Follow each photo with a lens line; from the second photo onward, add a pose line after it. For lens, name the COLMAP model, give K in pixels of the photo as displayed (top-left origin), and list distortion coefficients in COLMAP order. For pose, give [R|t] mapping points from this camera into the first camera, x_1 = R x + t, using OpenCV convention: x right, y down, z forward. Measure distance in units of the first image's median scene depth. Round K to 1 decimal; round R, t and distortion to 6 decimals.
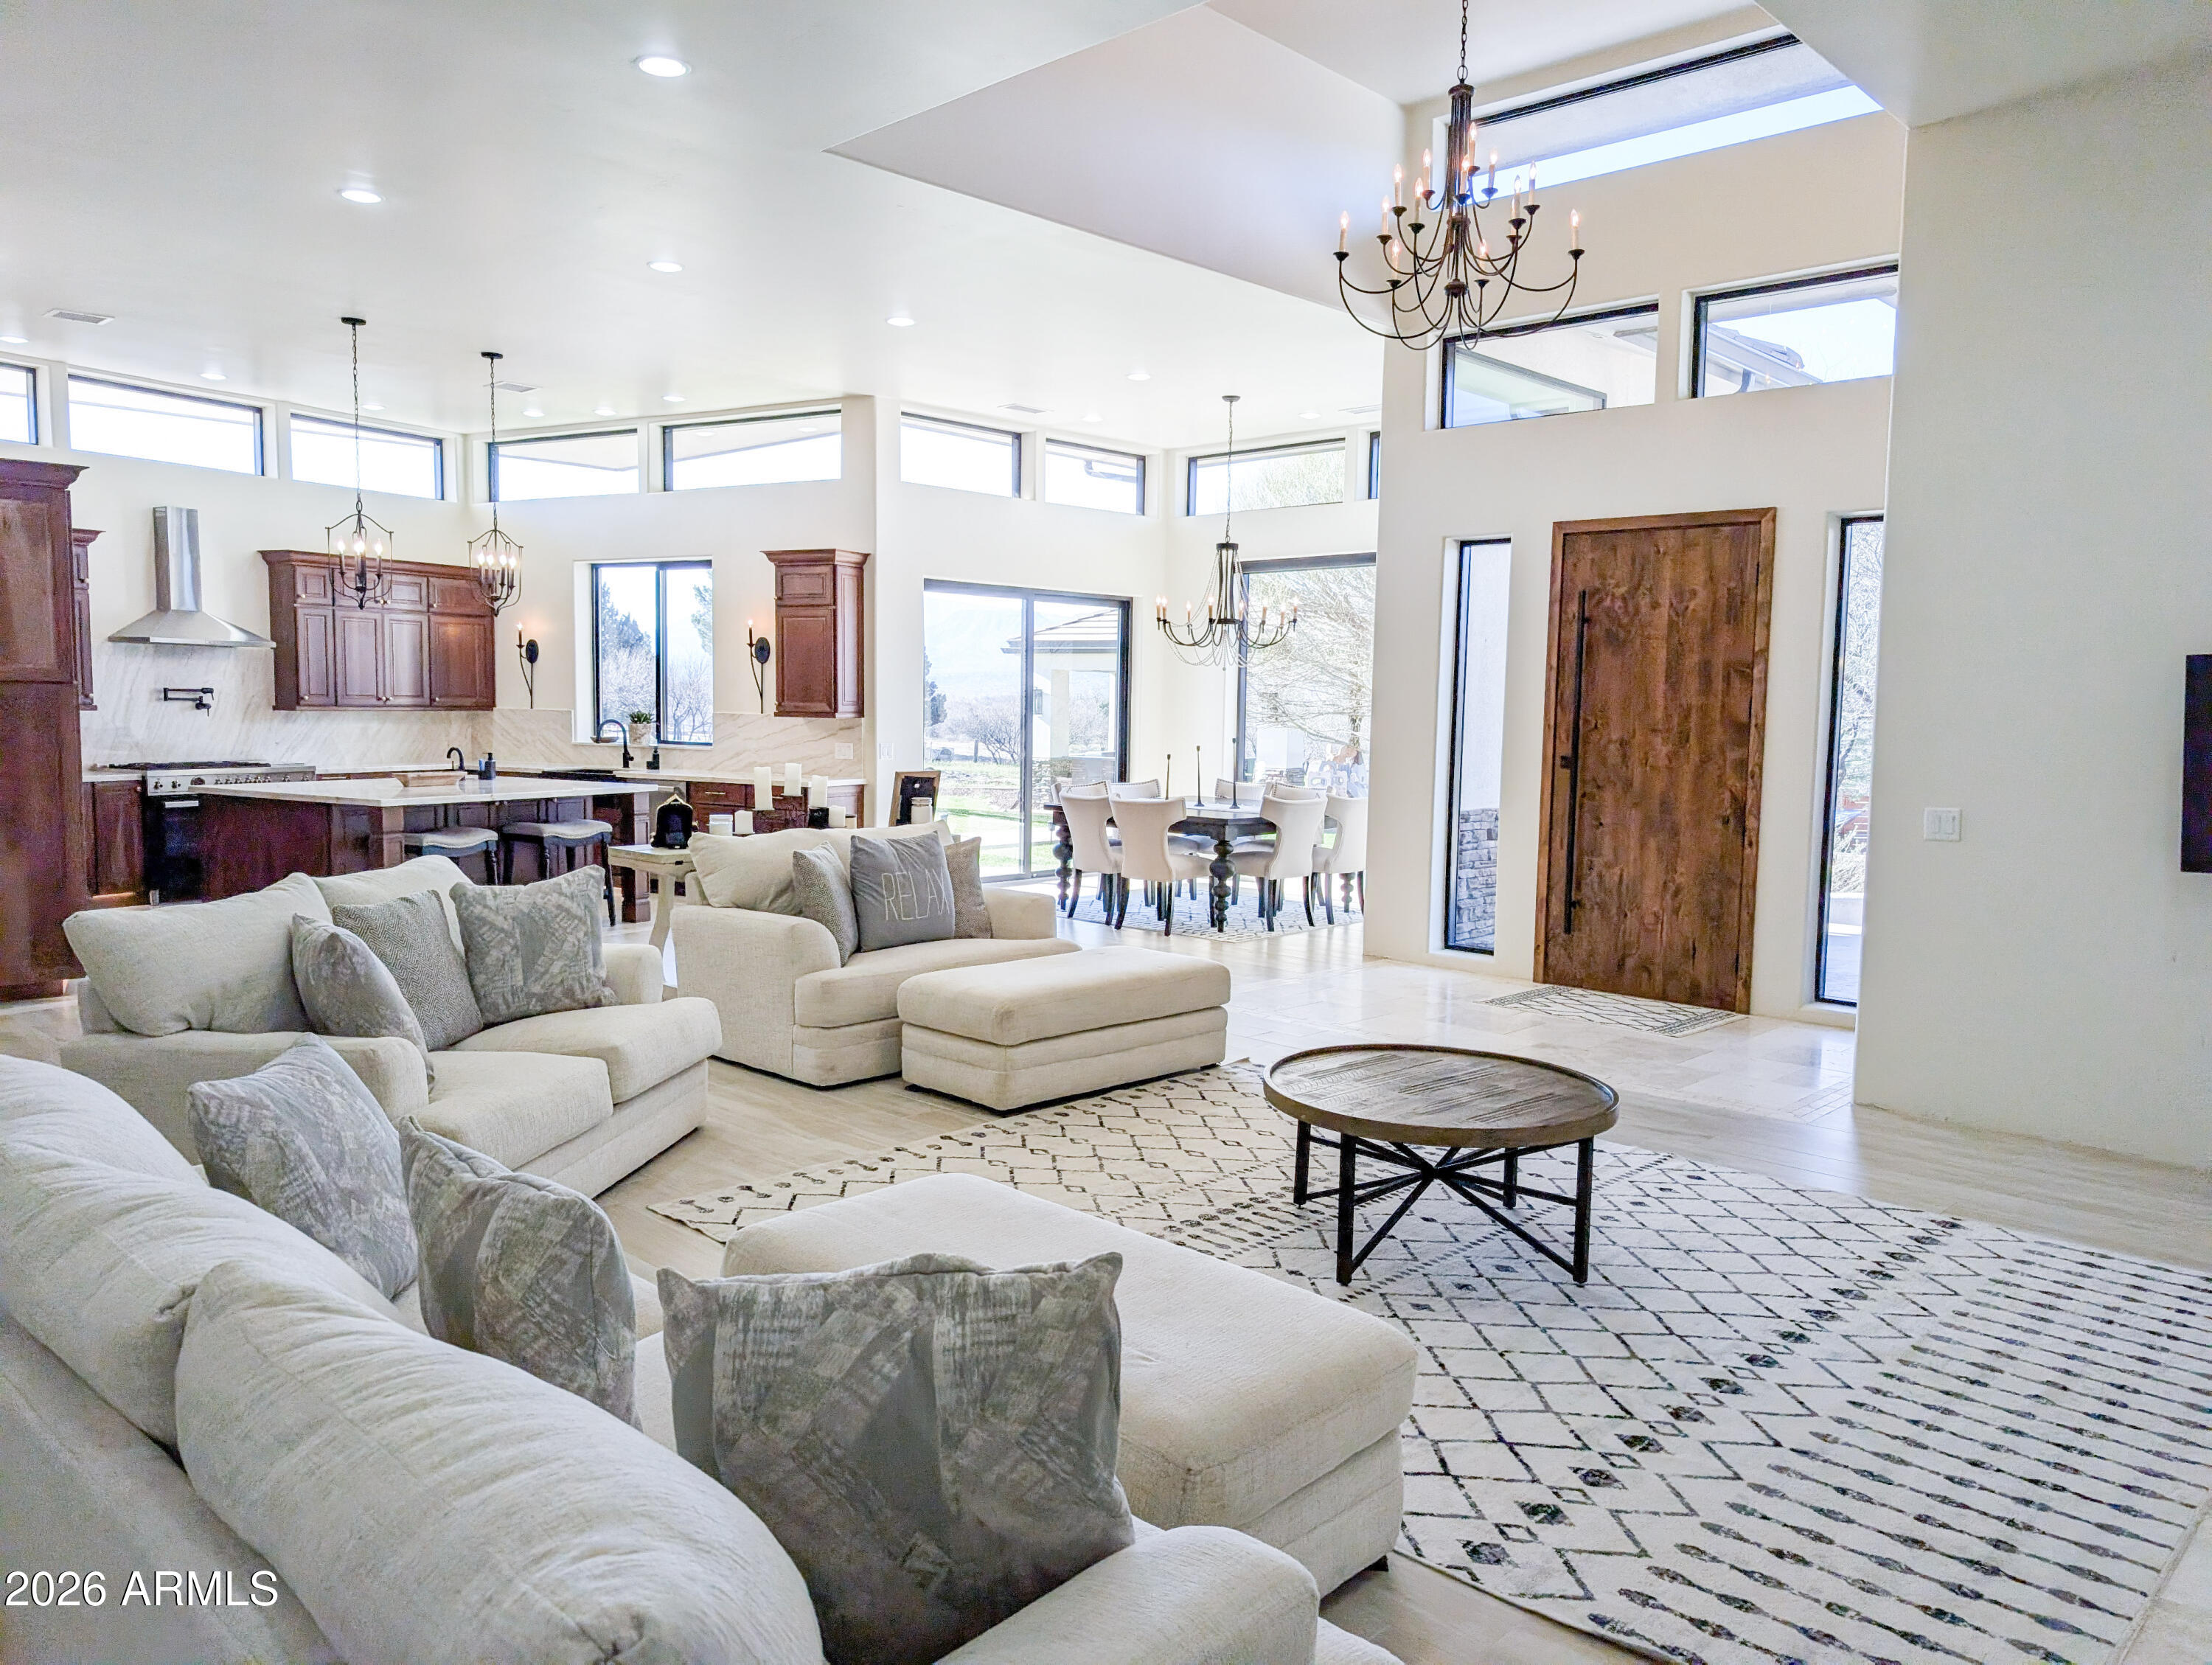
lens RADIAL K [[1582.8, 0, 1116.5], [0, 1582.8, 841.0], [0, 0, 1]] dist [0.018235, -0.010317]
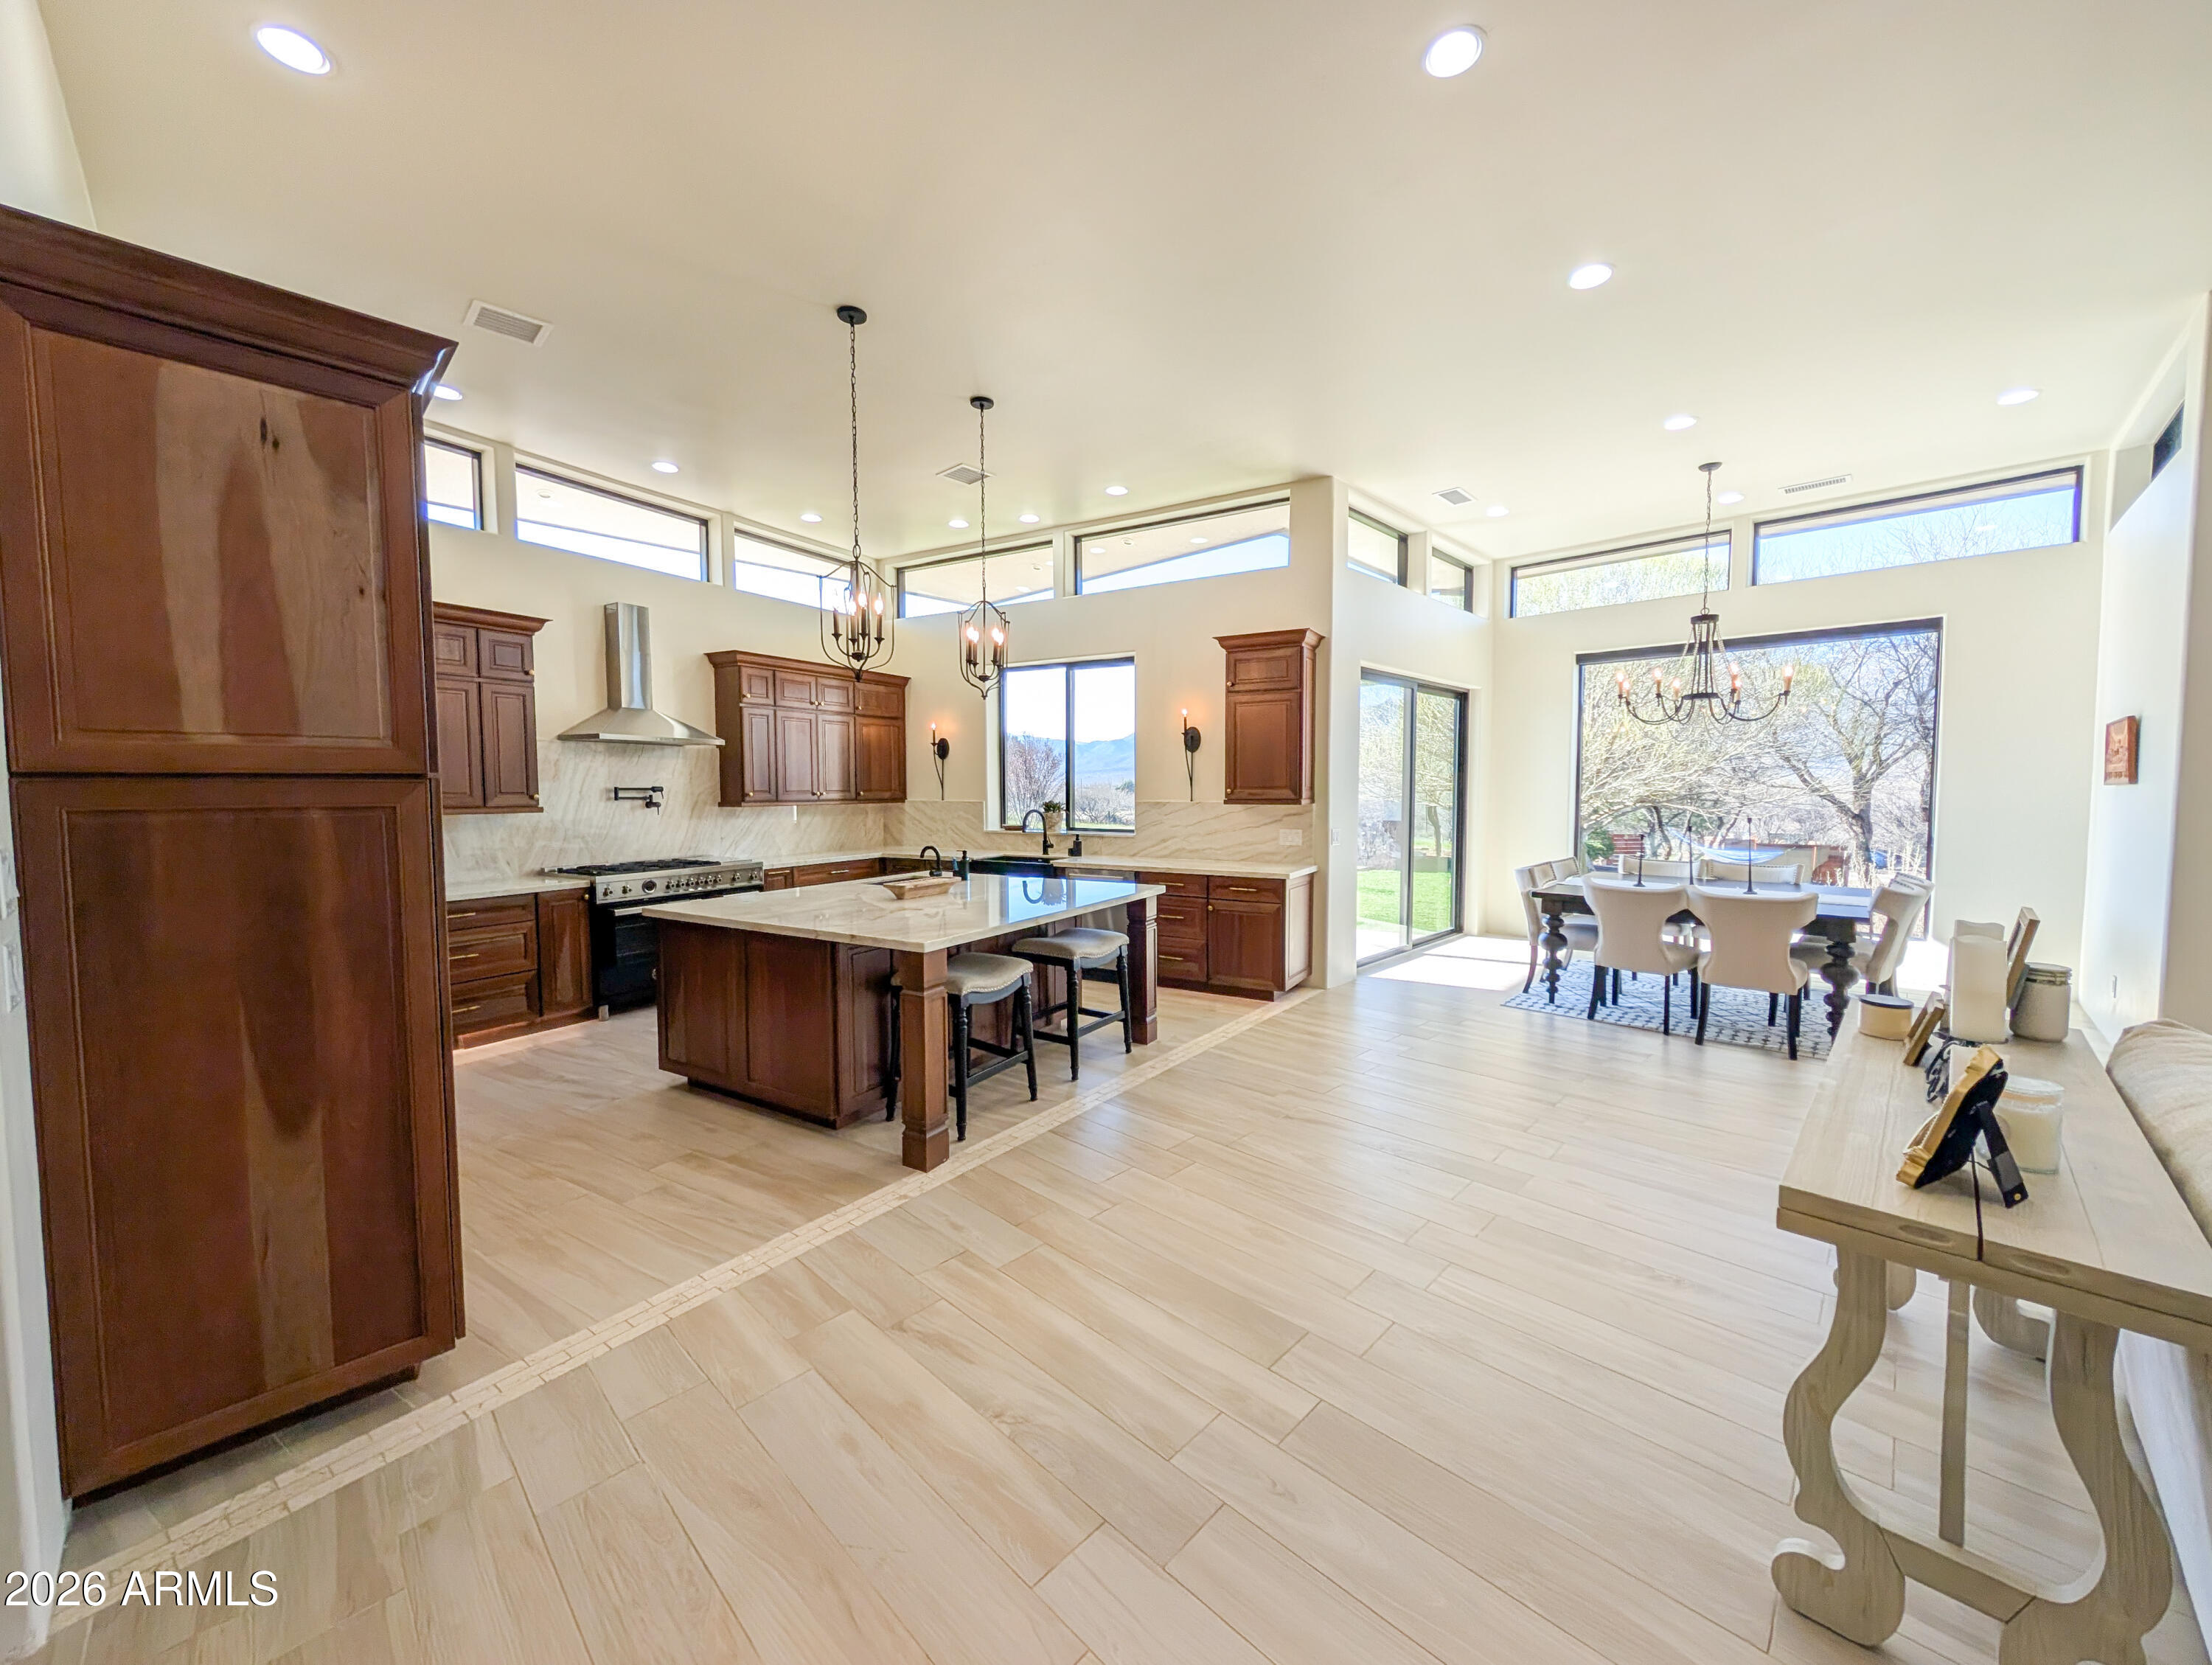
lens RADIAL K [[836.7, 0, 1106.7], [0, 836.7, 833.2], [0, 0, 1]] dist [-0.000679, 0.000083]
pose [[0.999774, -0.018080, -0.011204, -0.356645], [0.017708, 0.999317, -0.032429, -0.056417], [0.011783, 0.032223, 0.999411, 0.601627]]
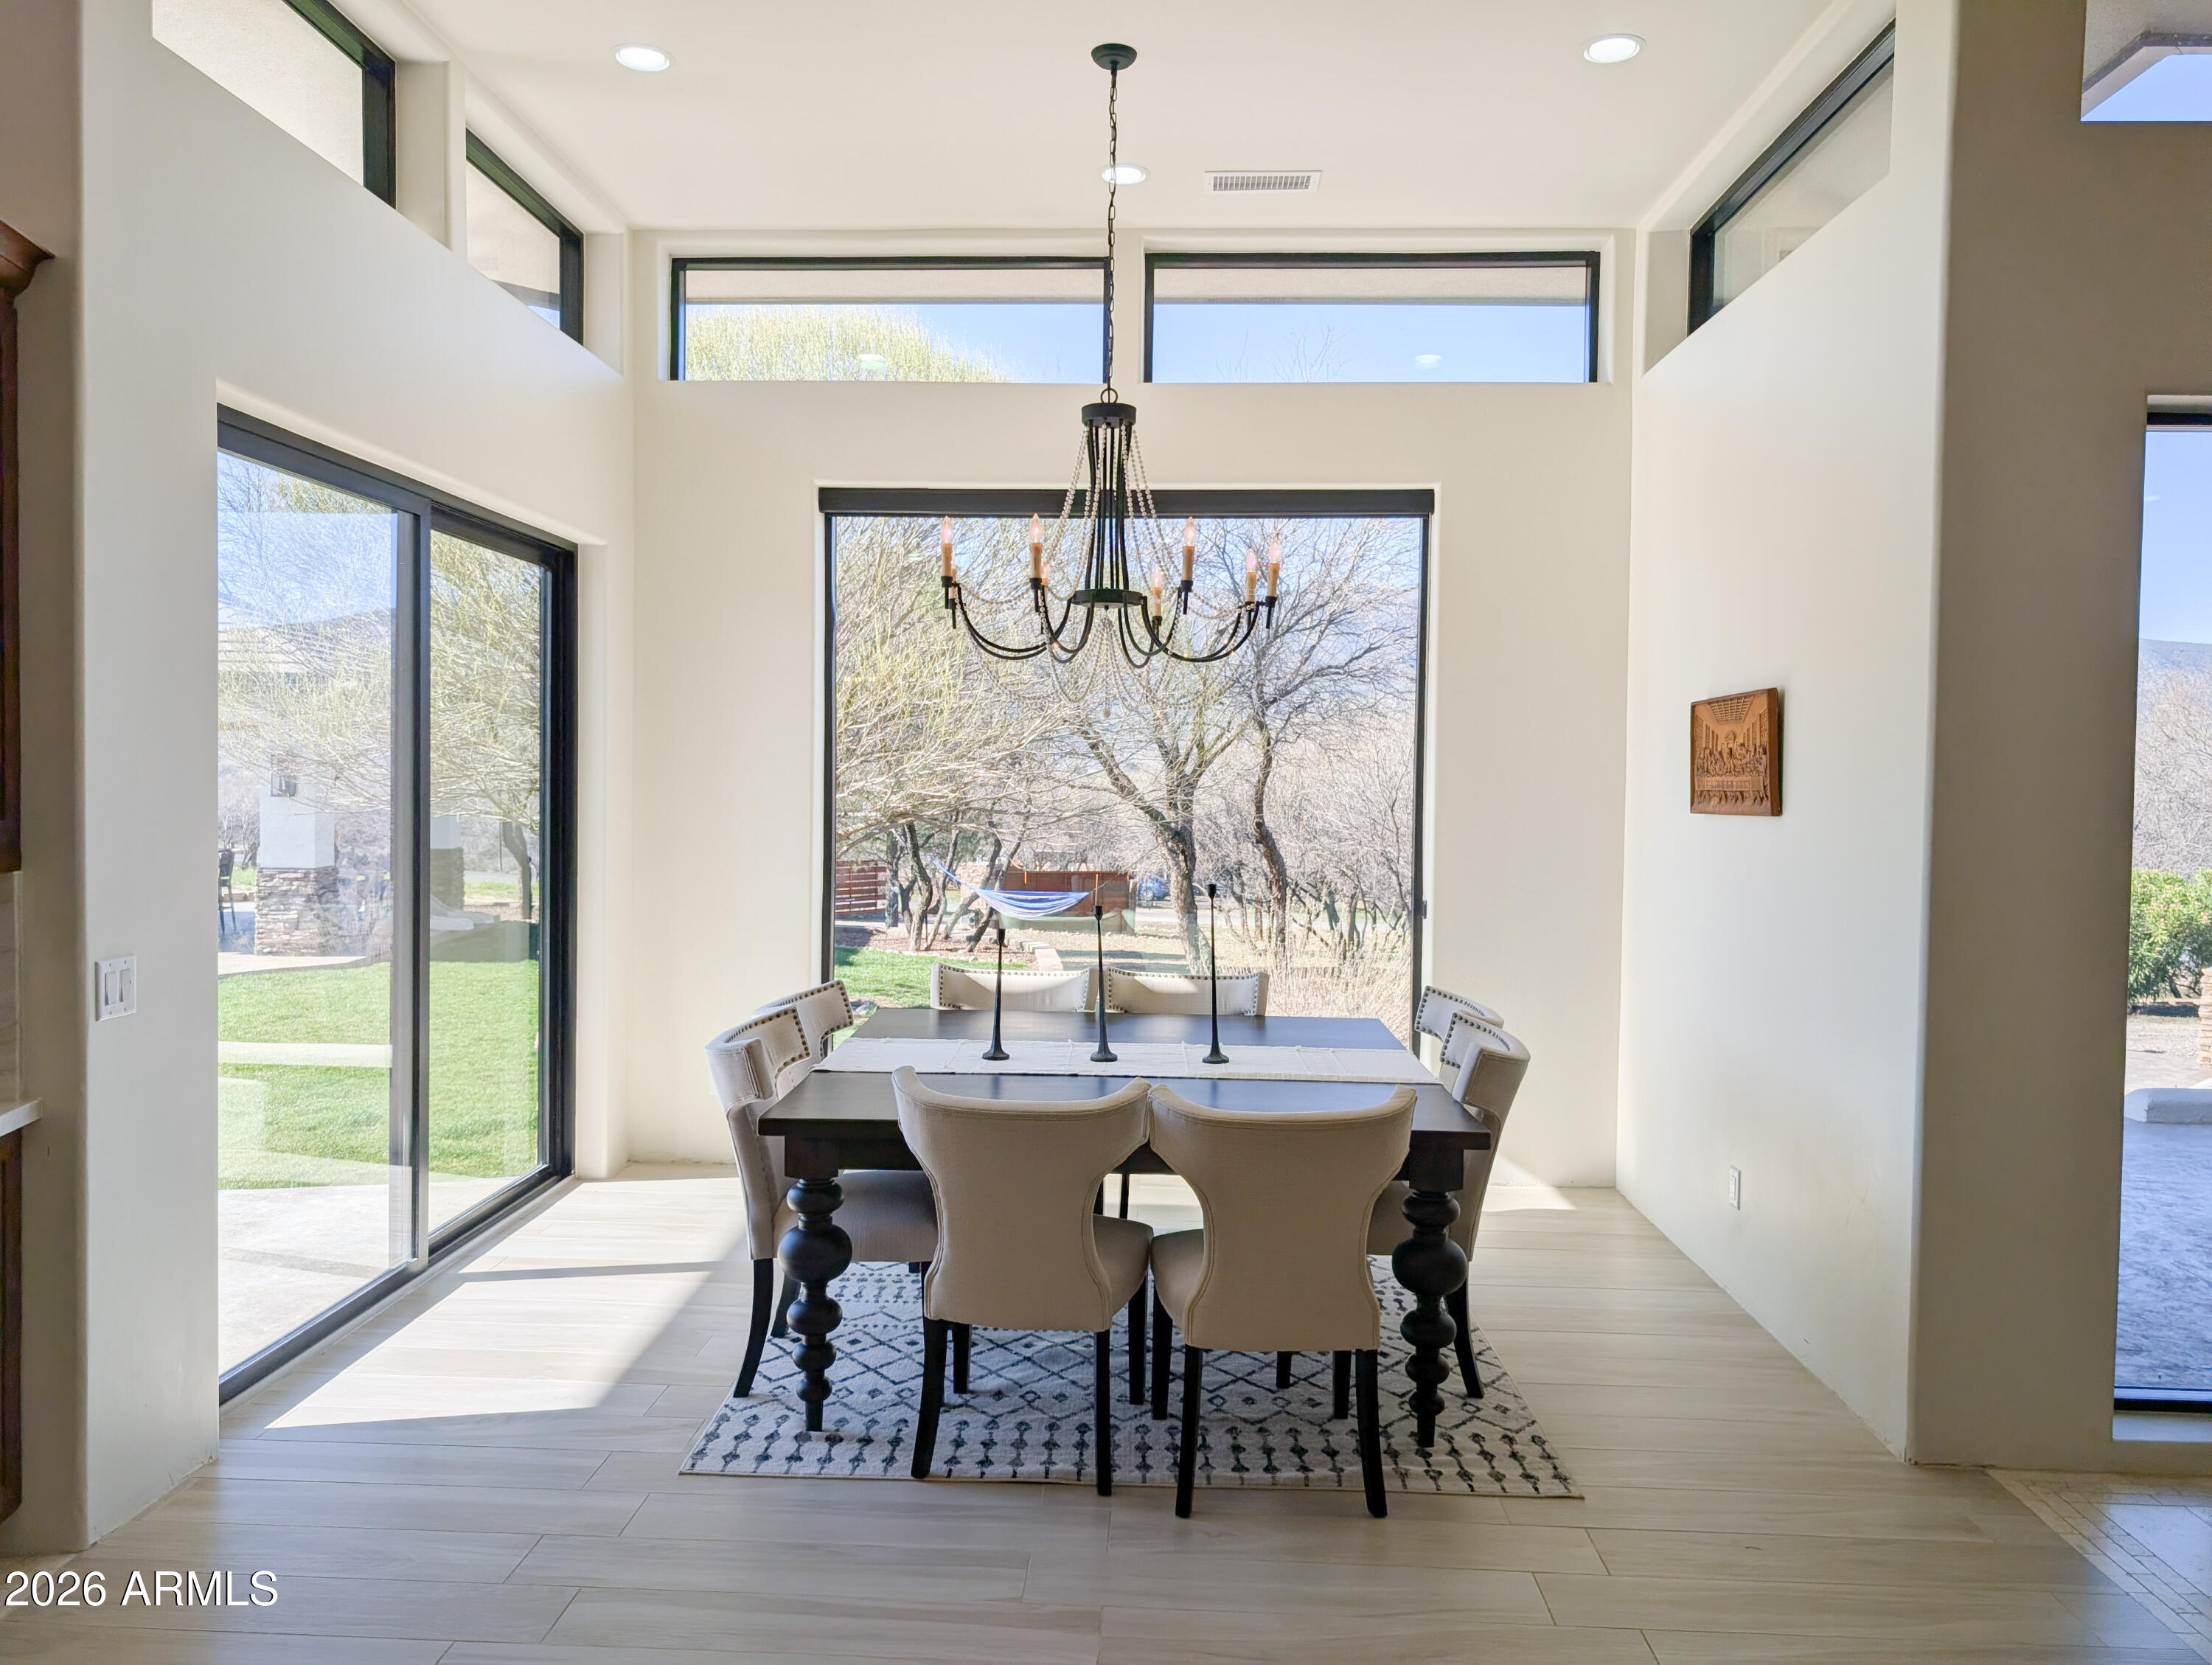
lens RADIAL K [[1617.1, 0, 1112.0], [0, 1617.1, 822.1], [0, 0, 1]] dist [0.027725, -0.002815]
pose [[0.757519, -0.023191, 0.652401, -0.252683], [0.054960, 0.998086, -0.028337, -0.085655], [-0.650495, 0.057321, 0.757344, 0.842838]]
